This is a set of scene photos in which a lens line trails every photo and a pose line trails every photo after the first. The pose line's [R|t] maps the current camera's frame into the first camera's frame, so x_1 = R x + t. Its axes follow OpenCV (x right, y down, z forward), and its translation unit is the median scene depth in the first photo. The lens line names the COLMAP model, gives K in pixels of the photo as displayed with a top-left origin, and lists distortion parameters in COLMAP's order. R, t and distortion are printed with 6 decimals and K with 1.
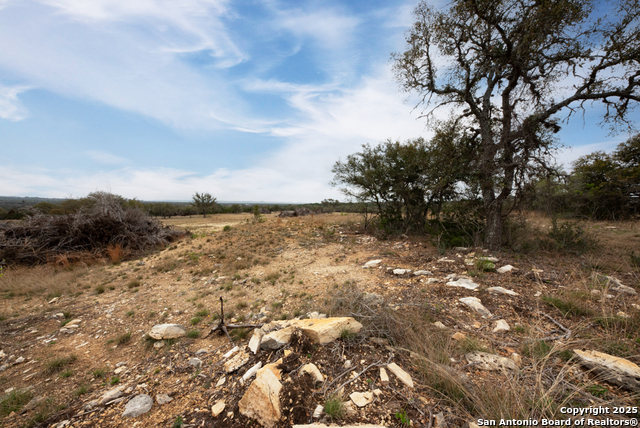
lens RADIAL K [[221.6, 0, 320.2], [0, 221.6, 213.8], [0, 0, 1]] dist [0.000246, 0.000017]
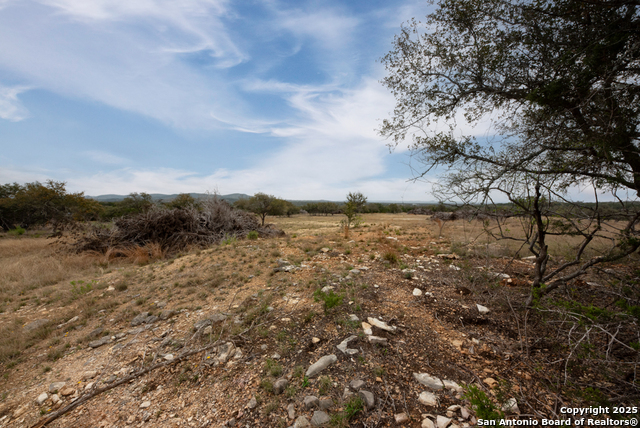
lens RADIAL K [[221.6, 0, 319.8], [0, 221.6, 214.1], [0, 0, 1]] dist [0.000246, 0.000017]
pose [[0.999999, 0.000305, 0.001166, -0.655295], [-0.000305, 1.000000, 0.000073, 0.003335], [-0.001166, -0.000073, 0.999999, 0.008575]]
